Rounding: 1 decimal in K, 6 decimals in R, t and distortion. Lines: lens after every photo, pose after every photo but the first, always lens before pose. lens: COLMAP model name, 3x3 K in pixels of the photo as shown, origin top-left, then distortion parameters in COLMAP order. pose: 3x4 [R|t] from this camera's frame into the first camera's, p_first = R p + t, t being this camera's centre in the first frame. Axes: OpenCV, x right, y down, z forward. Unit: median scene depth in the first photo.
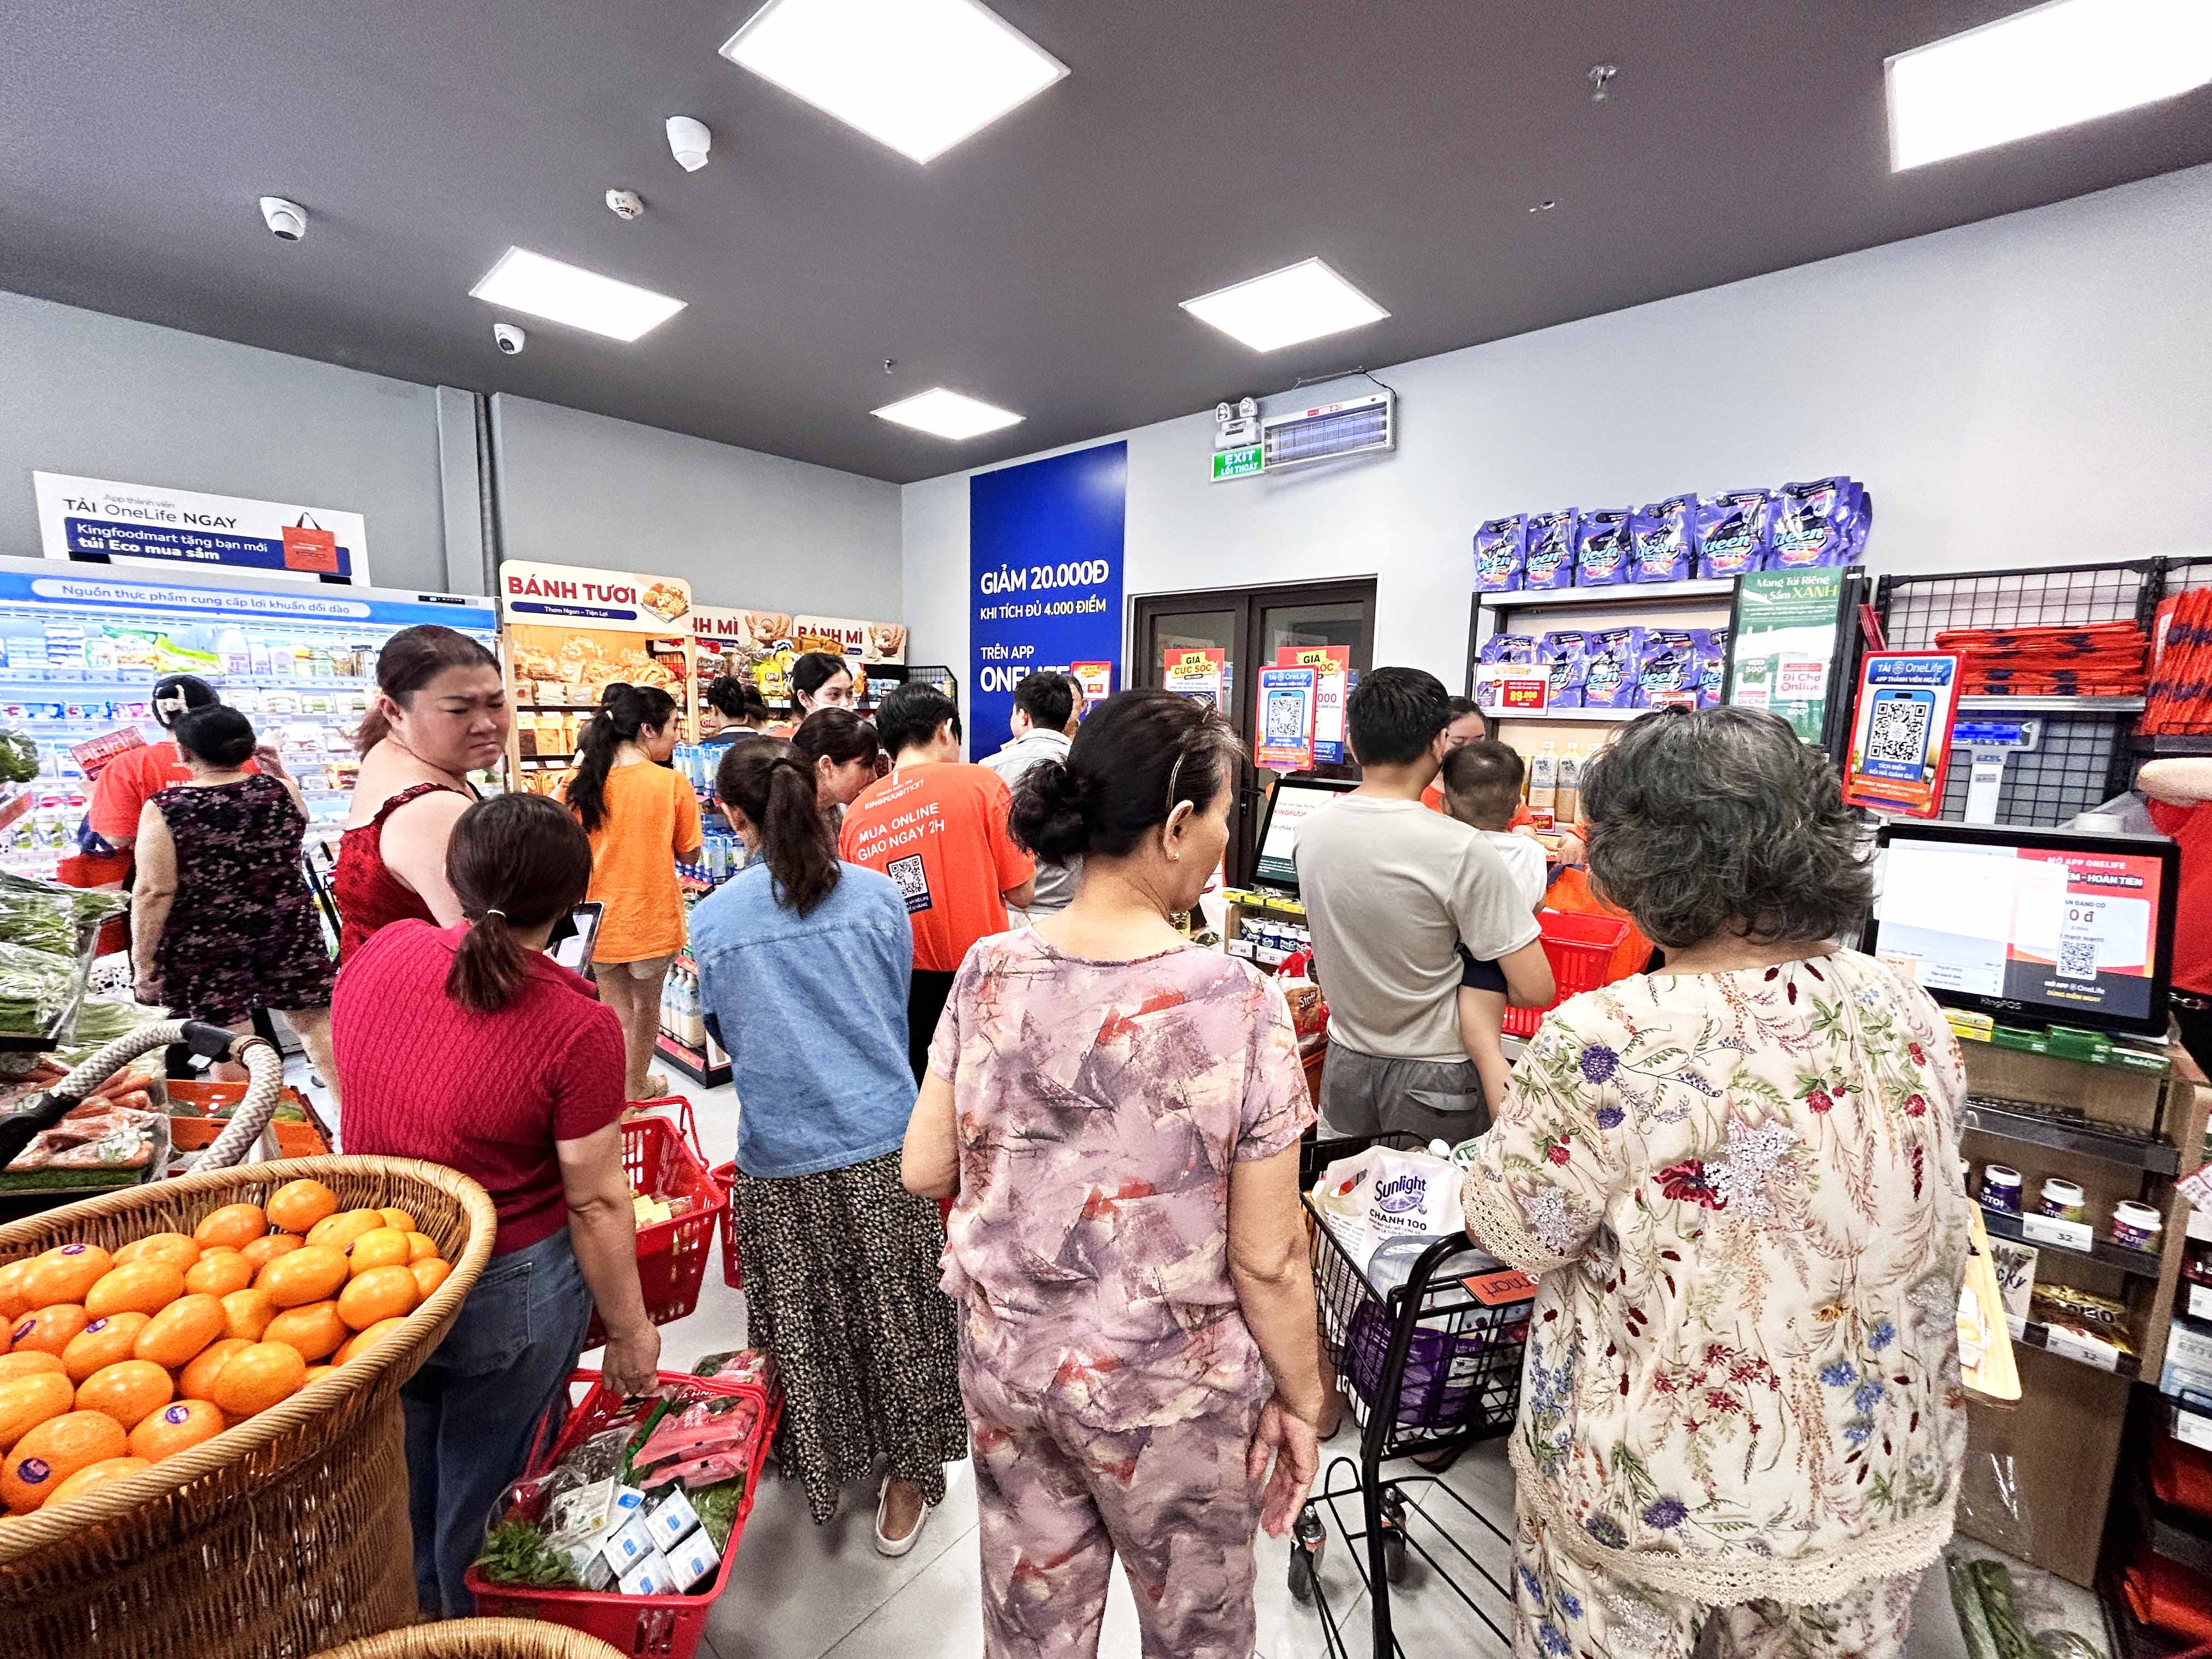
lens RADIAL K [[879.7, 0, 1106.0], [0, 879.7, 829.5], [0, 0, 1]] dist [-0.003104, 0.000011]
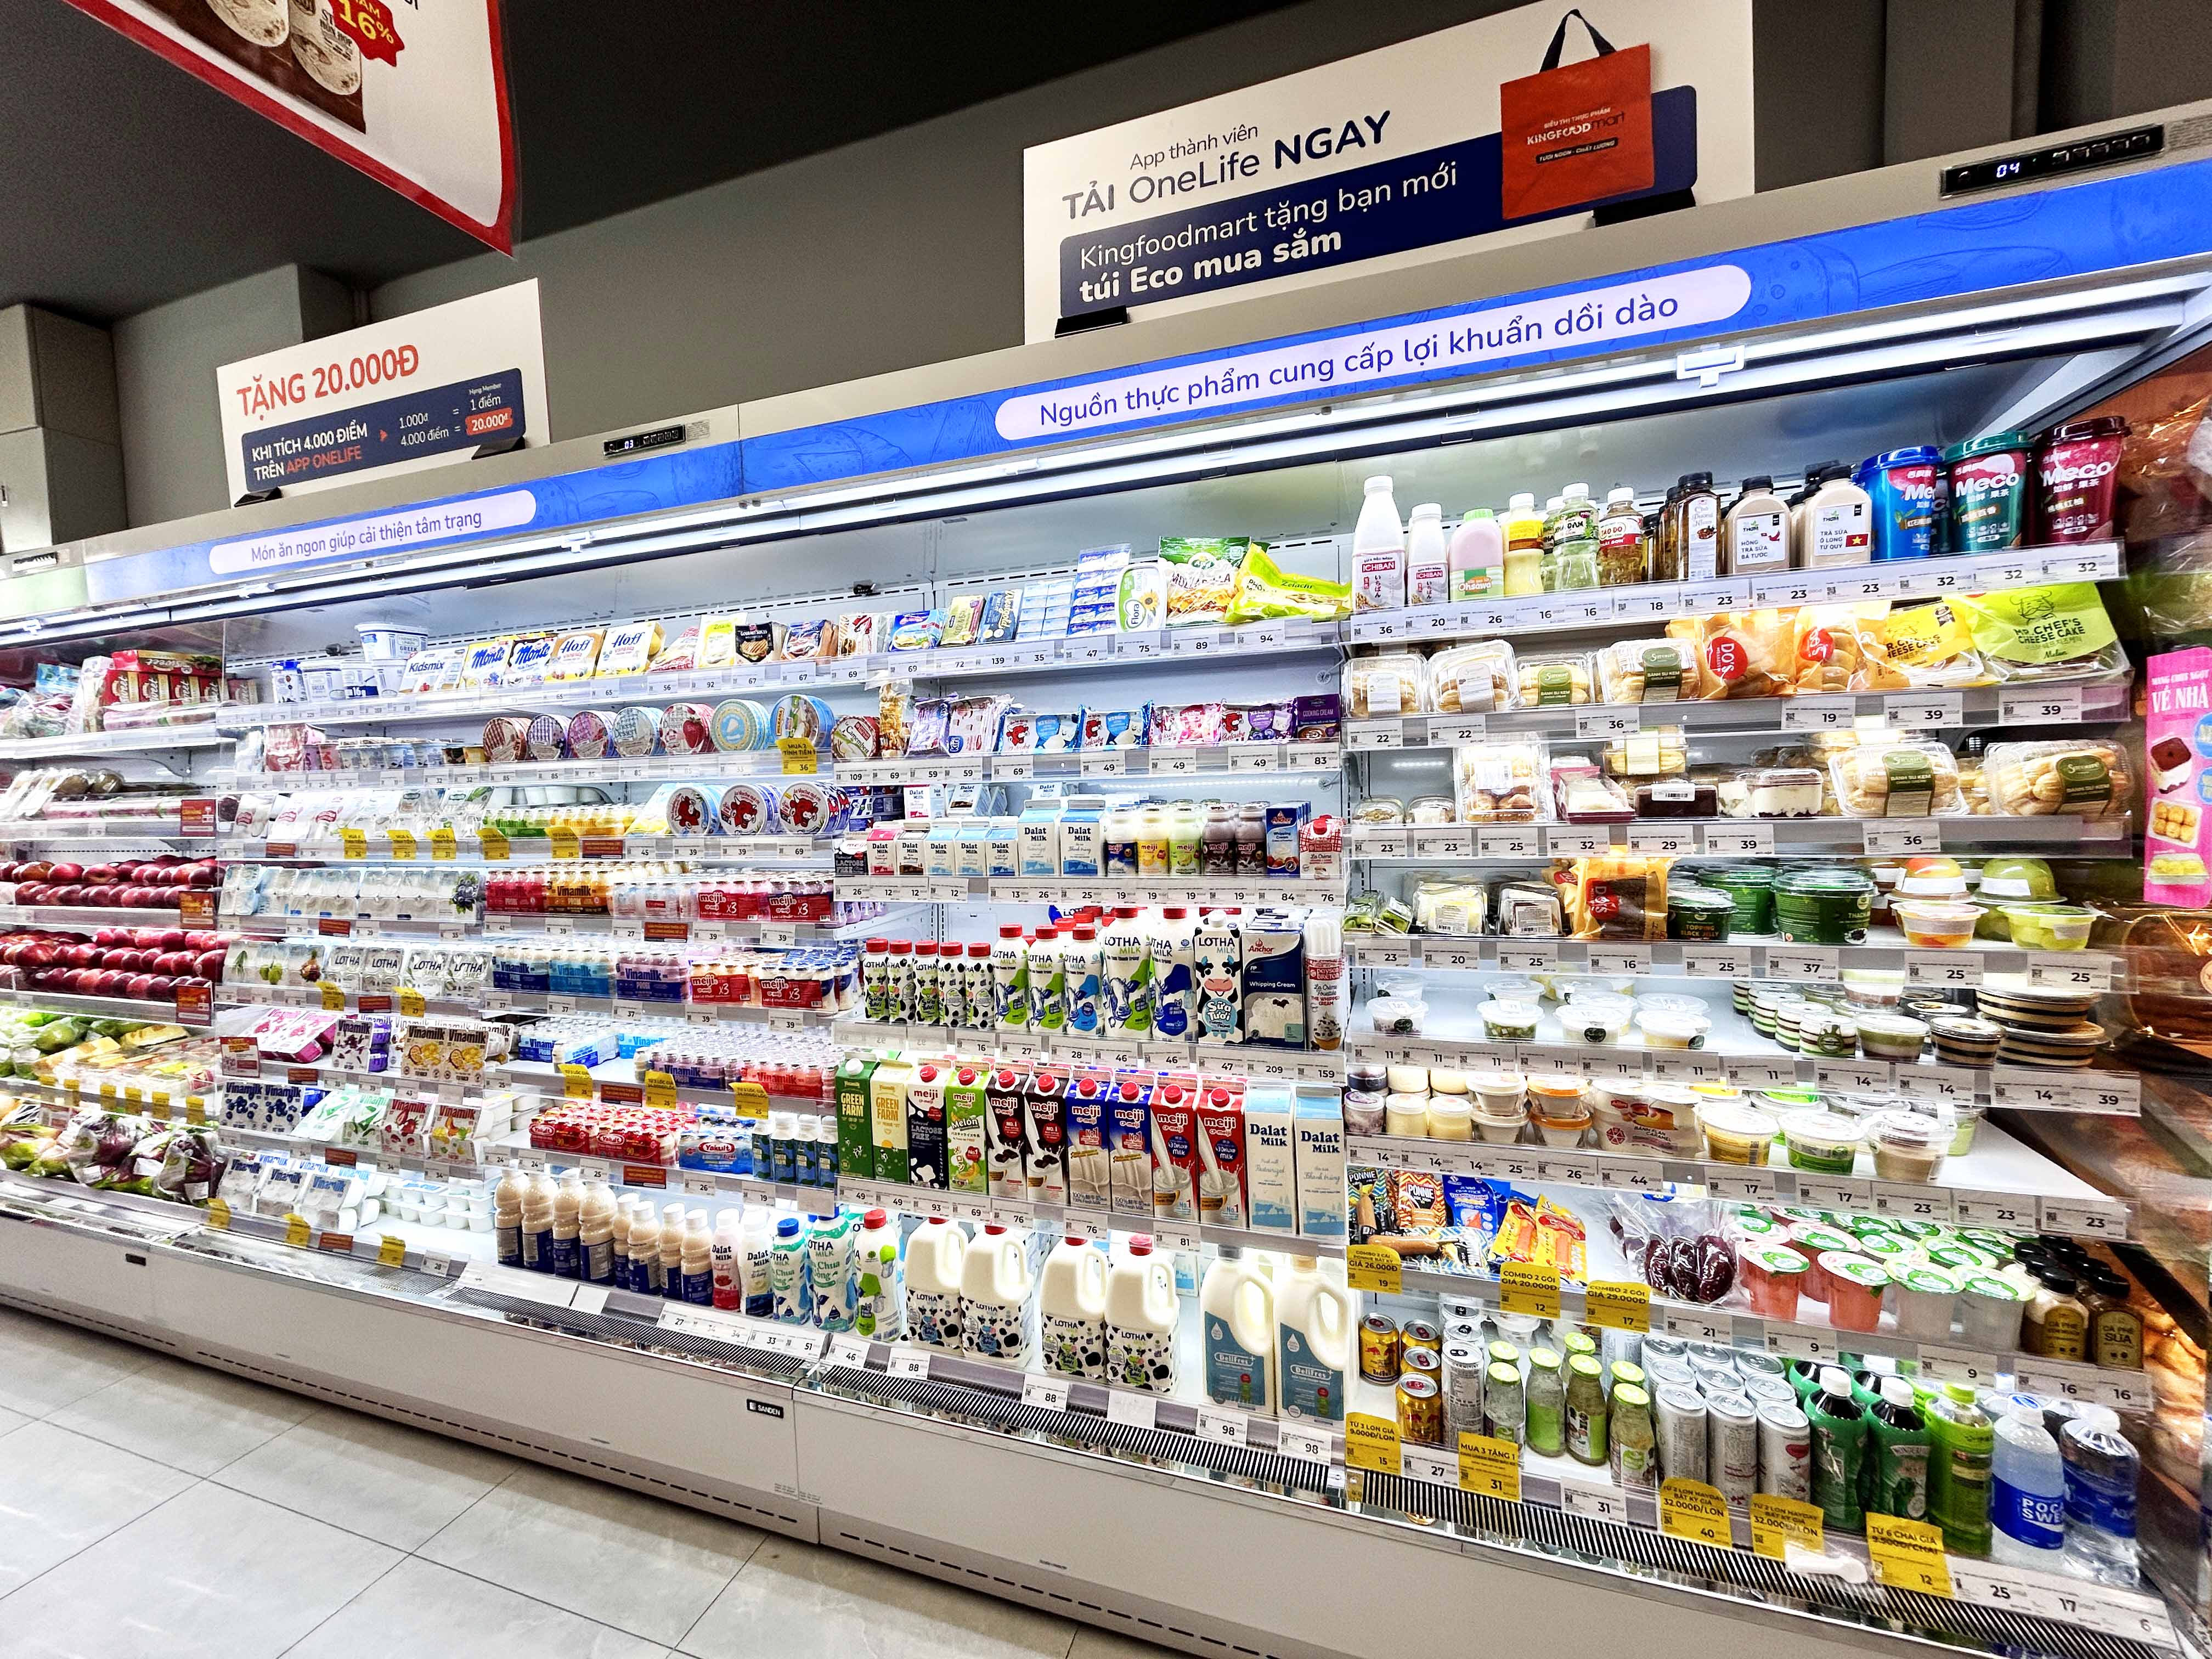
lens RADIAL K [[879.7, 0, 1106.0], [0, 879.7, 829.5], [0, 0, 1]] dist [-0.003104, 0.000011]
pose [[0.387351, 0.028630, -0.921488, -0.633462], [-0.077712, 0.996974, -0.001691, -0.069567], [0.918651, 0.072266, 0.388404, 0.695422]]
